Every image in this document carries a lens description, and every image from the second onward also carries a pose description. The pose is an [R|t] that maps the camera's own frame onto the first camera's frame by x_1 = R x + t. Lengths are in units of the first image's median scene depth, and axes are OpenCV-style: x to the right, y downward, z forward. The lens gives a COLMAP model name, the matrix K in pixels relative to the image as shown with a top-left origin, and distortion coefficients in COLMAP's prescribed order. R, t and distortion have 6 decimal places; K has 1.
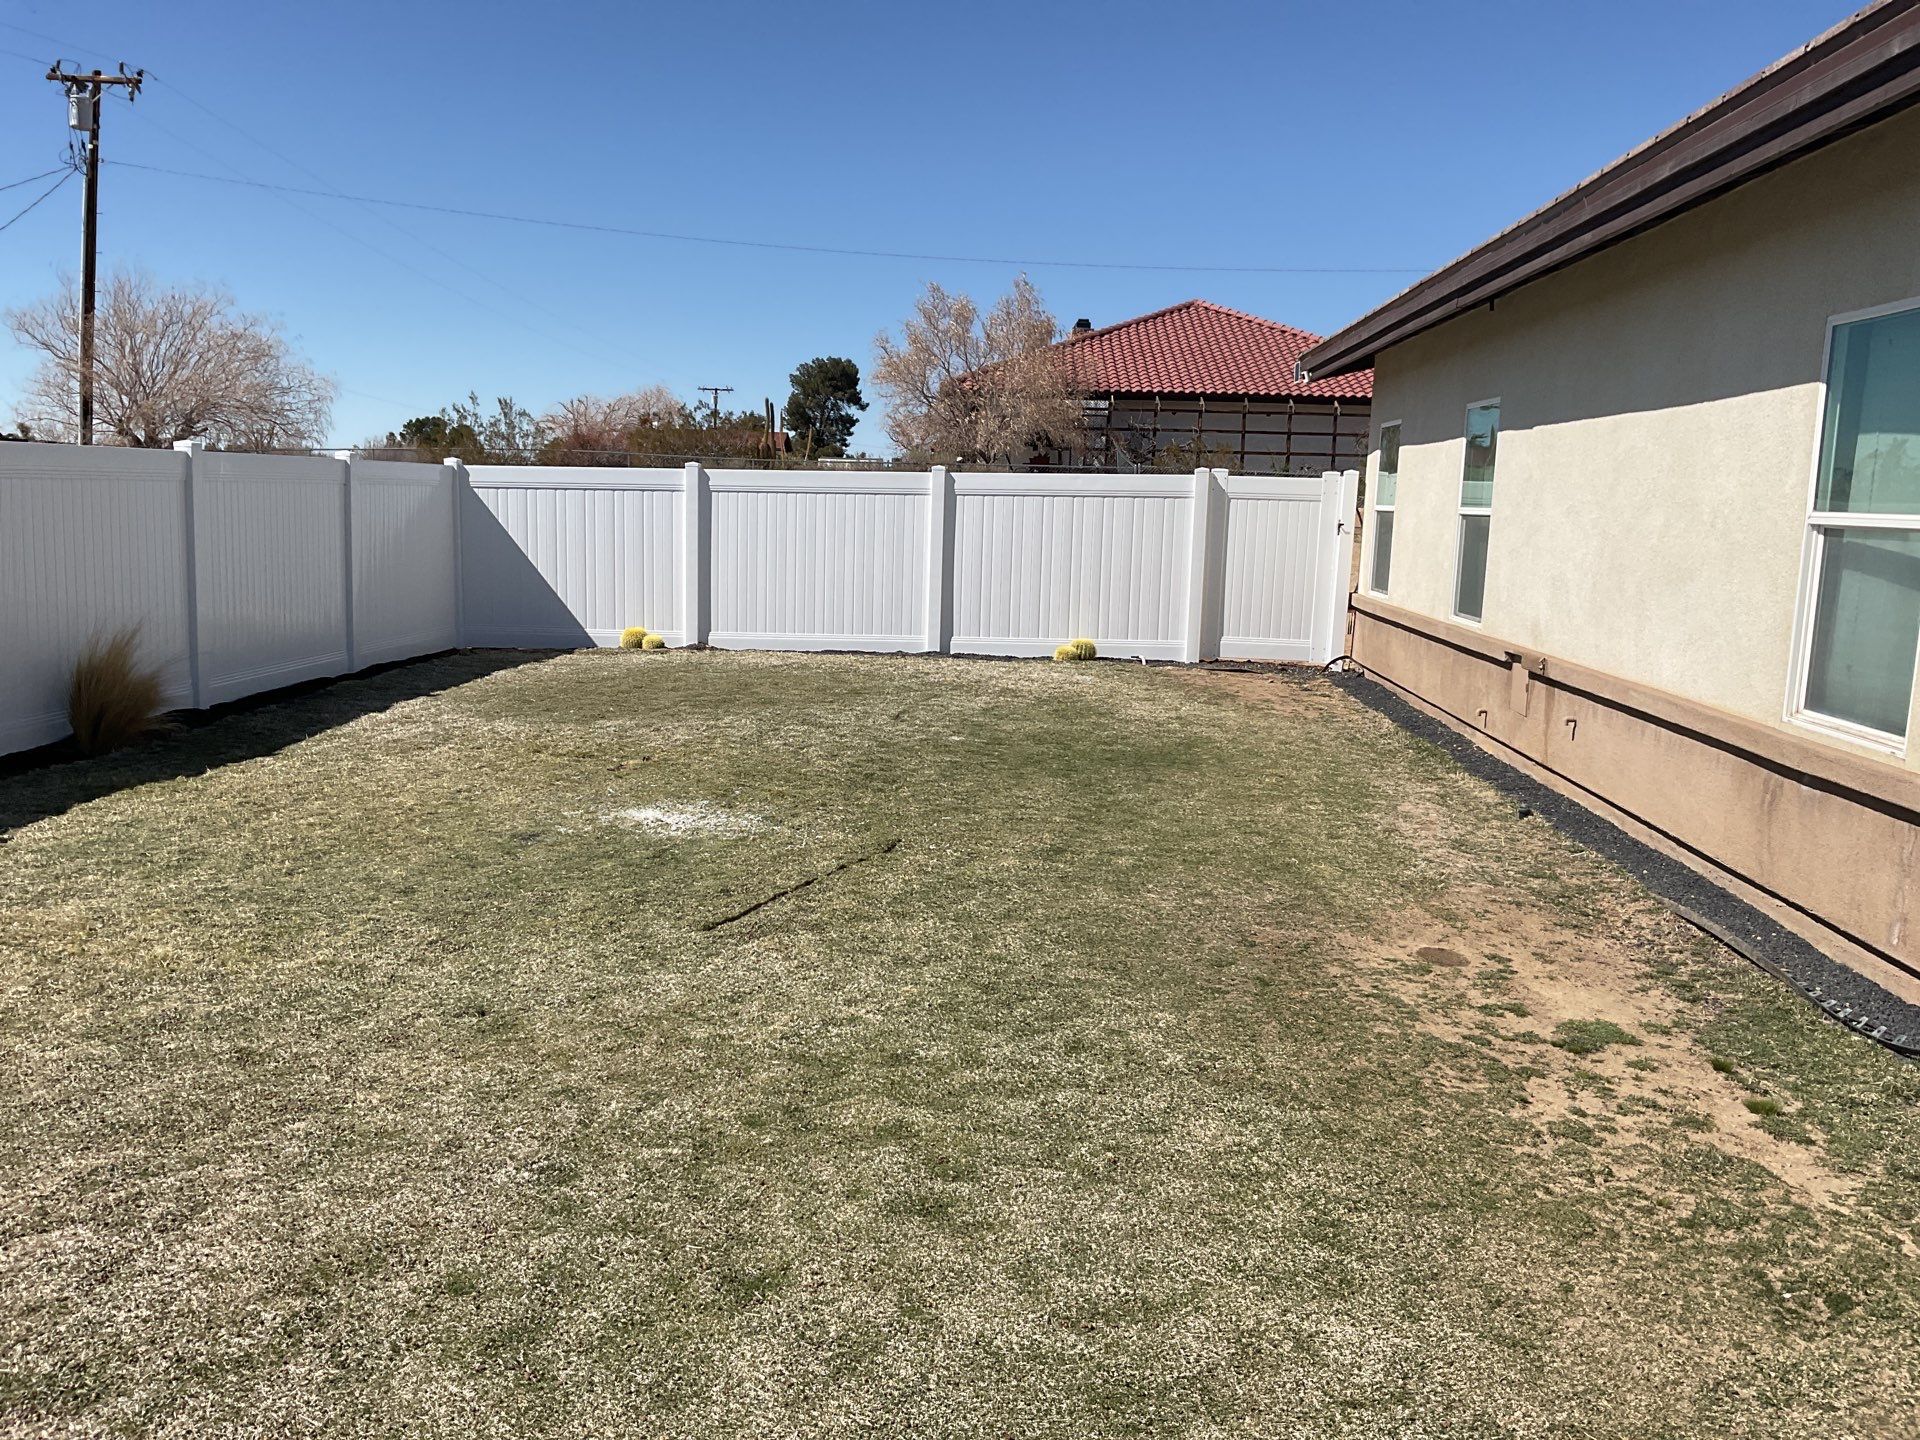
lens RADIAL K [[1599.8, 0, 1003.1], [0, 1599.8, 721.6], [0, 0, 1]] dist [0.108583, -0.175892]
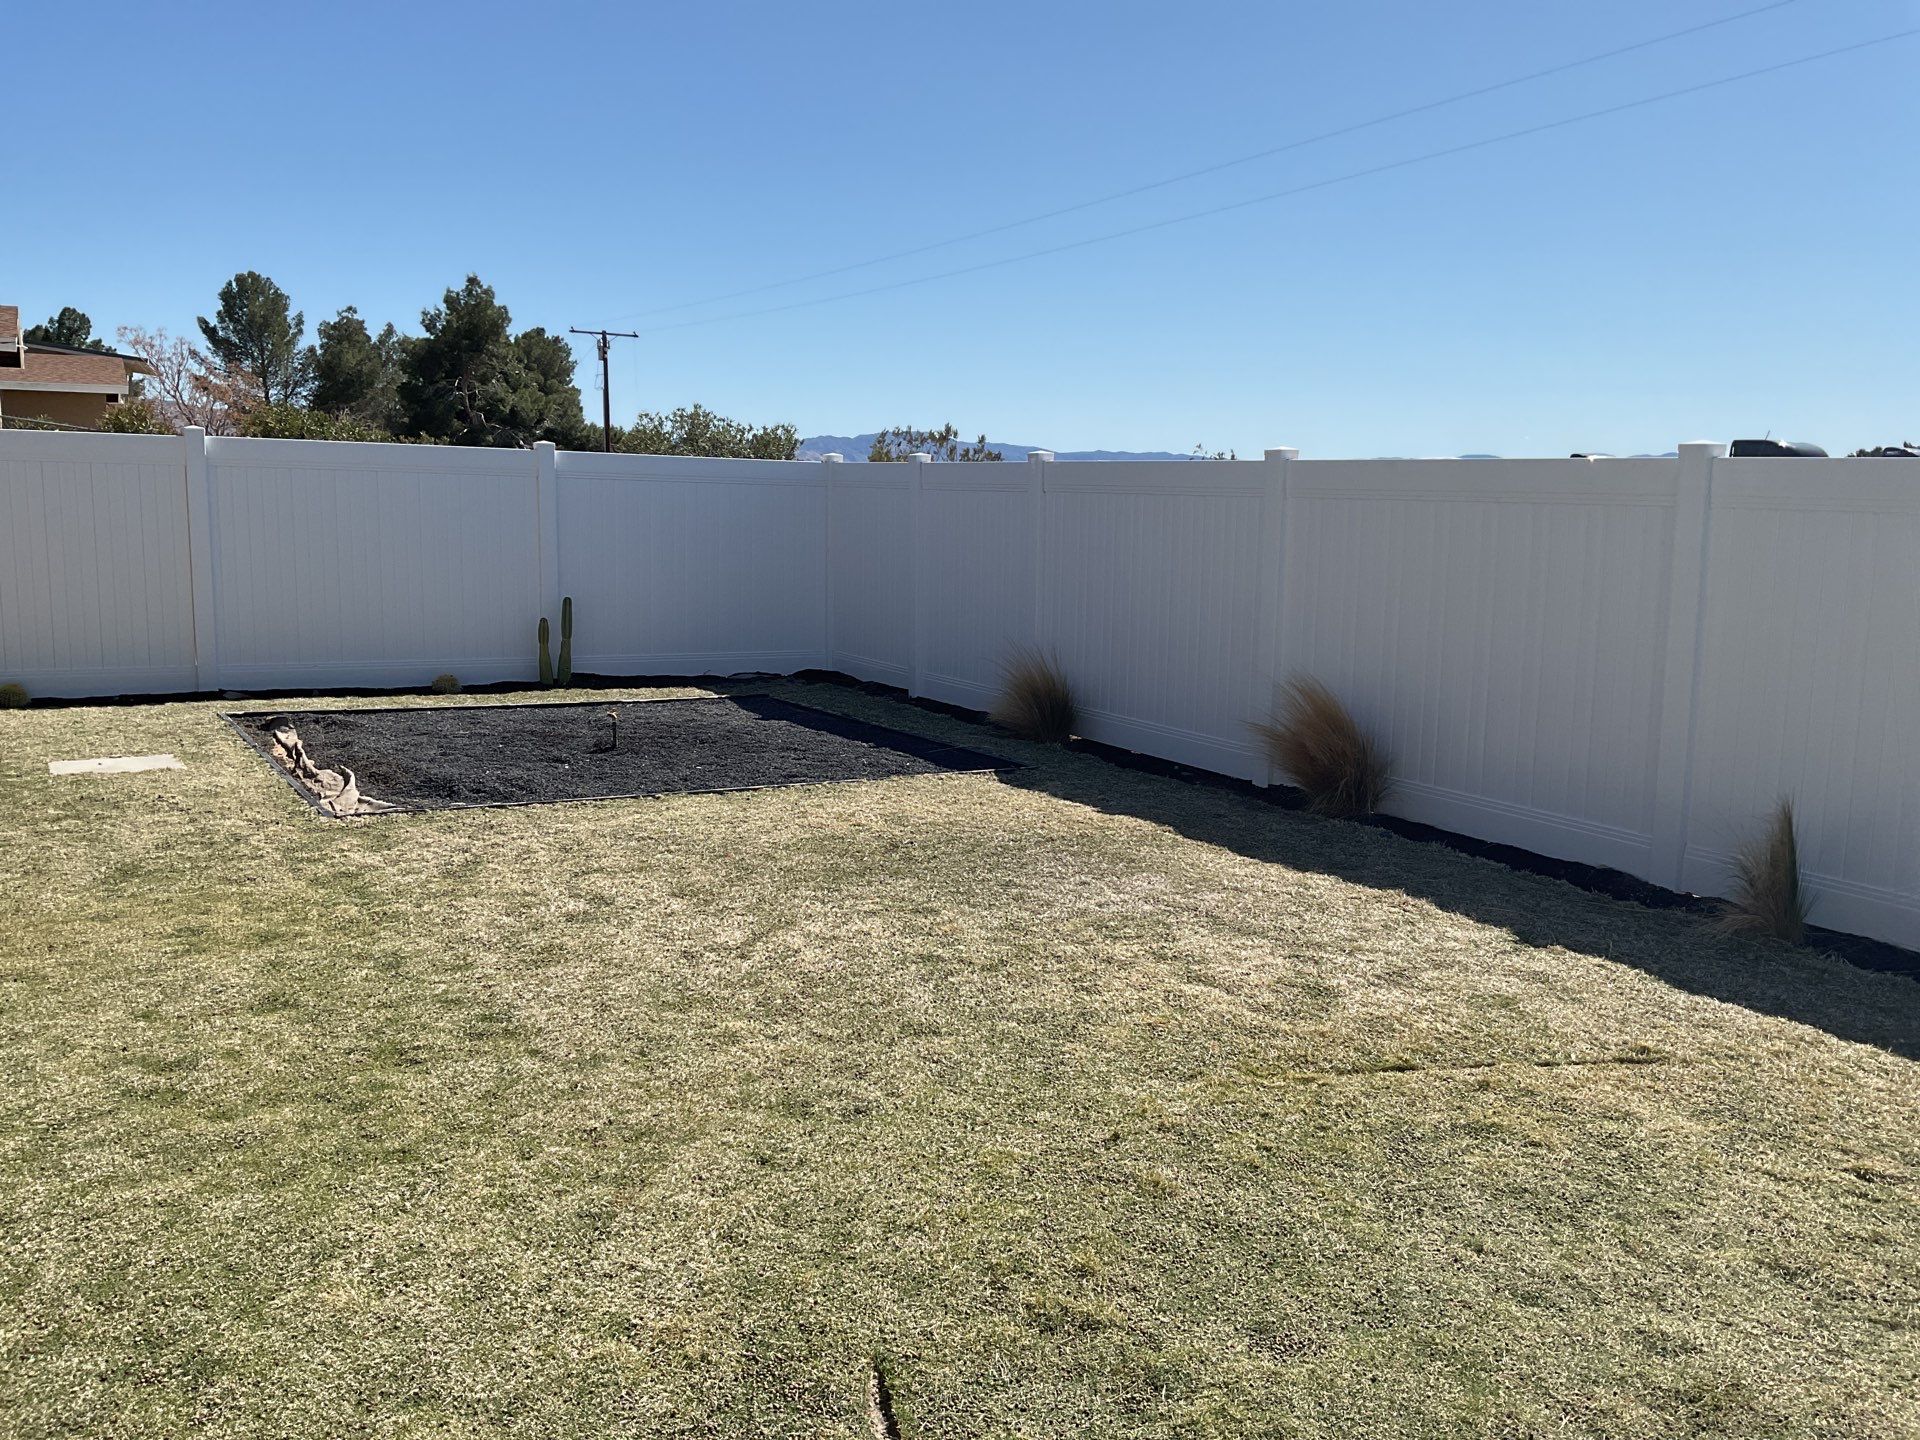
lens RADIAL K [[1611.8, 0, 934.5], [0, 1611.8, 719.5], [0, 0, 1]] dist [0.106428, -0.182635]
pose [[-0.852082, 0.027991, -0.522660, 0.031365], [-0.116991, 0.963120, 0.242308, -0.107412], [0.510167, 0.267613, -0.817382, 0.806470]]
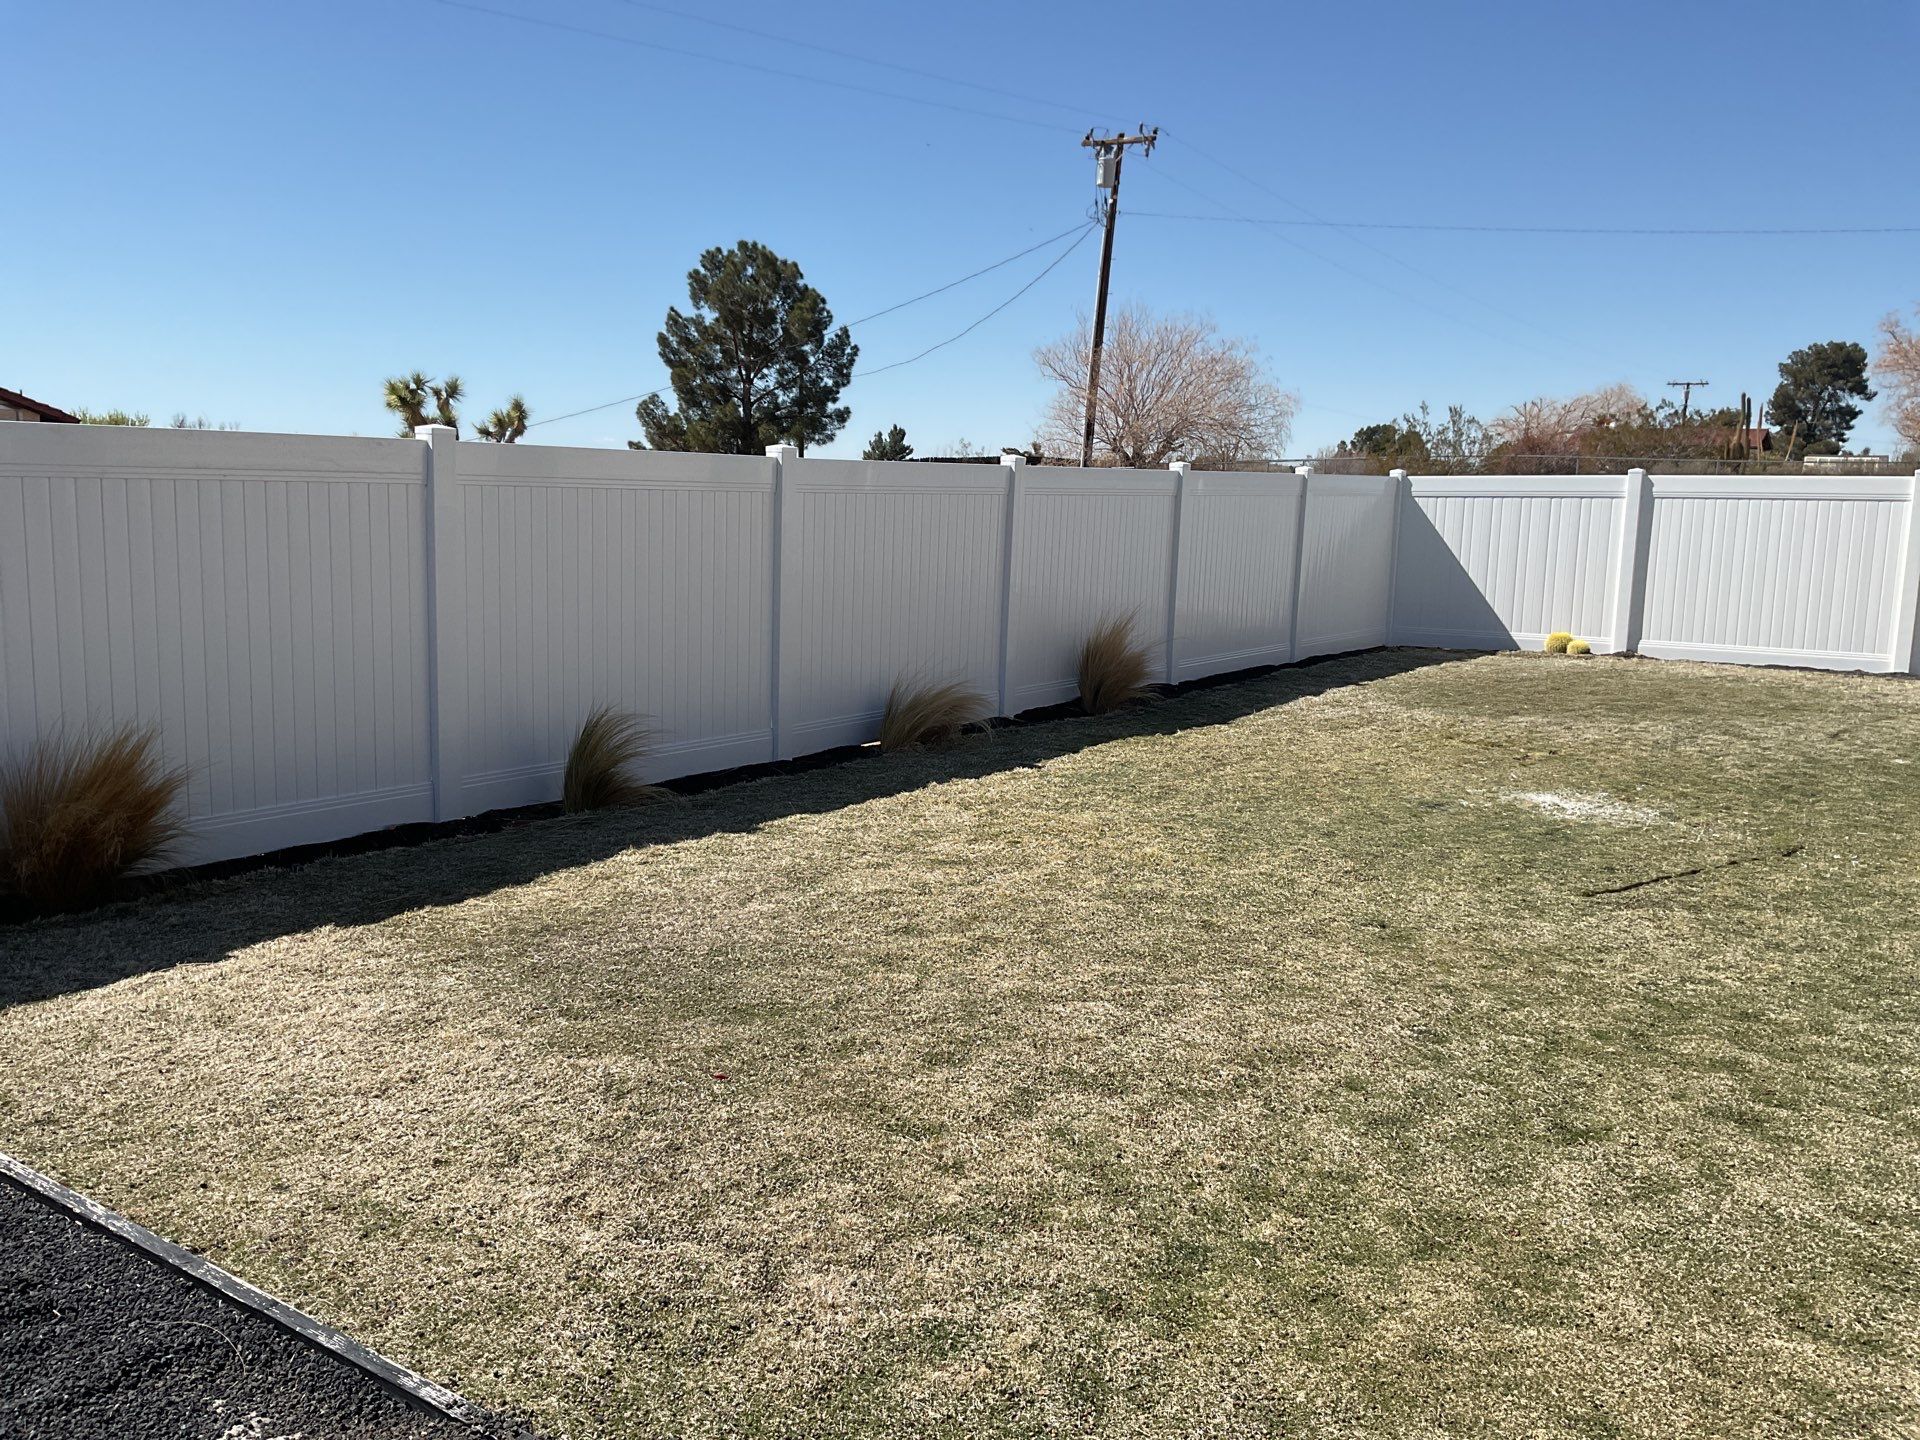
lens RADIAL K [[1618.0, 0, 887.6], [0, 1618.0, 718.6], [0, 0, 1]] dist [0.112788, -0.210374]
pose [[0.811770, 0.075030, -0.579137, 0.041487], [-0.078492, 0.996732, 0.019110, 0.012964], [0.578678, 0.029944, 0.815006, -0.122495]]
